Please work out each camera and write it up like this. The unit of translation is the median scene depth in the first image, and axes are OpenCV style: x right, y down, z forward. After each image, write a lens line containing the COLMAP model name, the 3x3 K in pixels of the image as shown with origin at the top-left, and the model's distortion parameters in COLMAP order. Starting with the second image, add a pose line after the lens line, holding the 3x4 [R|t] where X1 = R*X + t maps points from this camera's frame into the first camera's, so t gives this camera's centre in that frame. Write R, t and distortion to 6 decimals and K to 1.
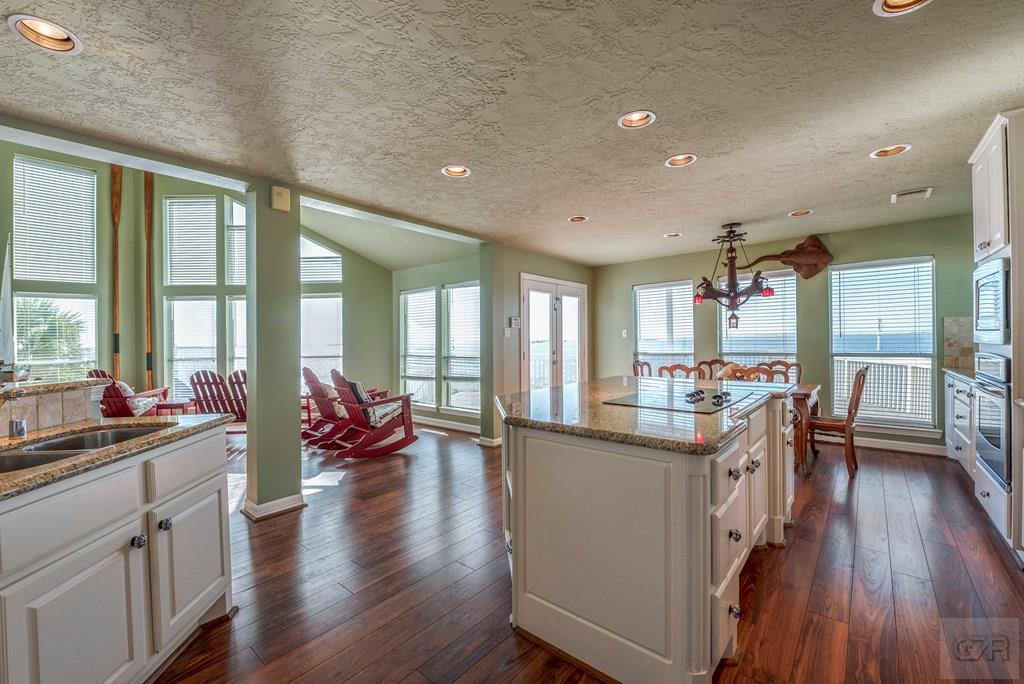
lens RADIAL K [[413.8, 0, 516.6], [0, 413.8, 341.2], [0, 0, 1]] dist [-0.008194, -0.001953]
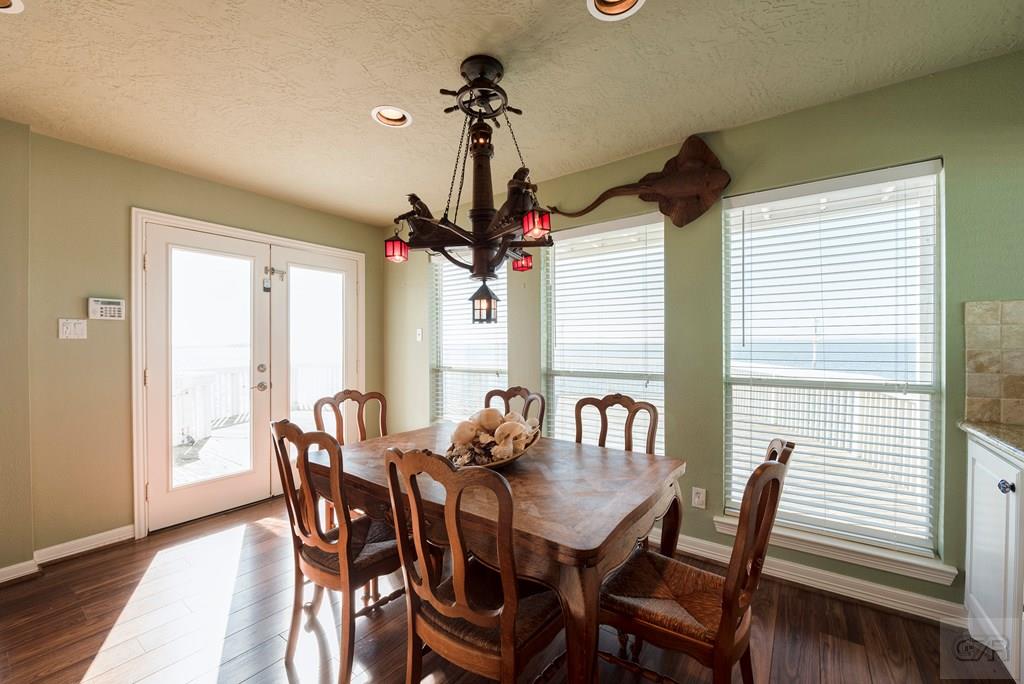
lens RADIAL K [[413.8, 0, 506.0], [0, 413.8, 346.9], [0, 0, 1]] dist [-0.008194, -0.001953]
pose [[0.995194, 0.007892, 0.097606, 0.252519], [-0.008758, 0.999926, 0.008448, -0.005693], [-0.097532, -0.009262, 0.995189, 0.297307]]
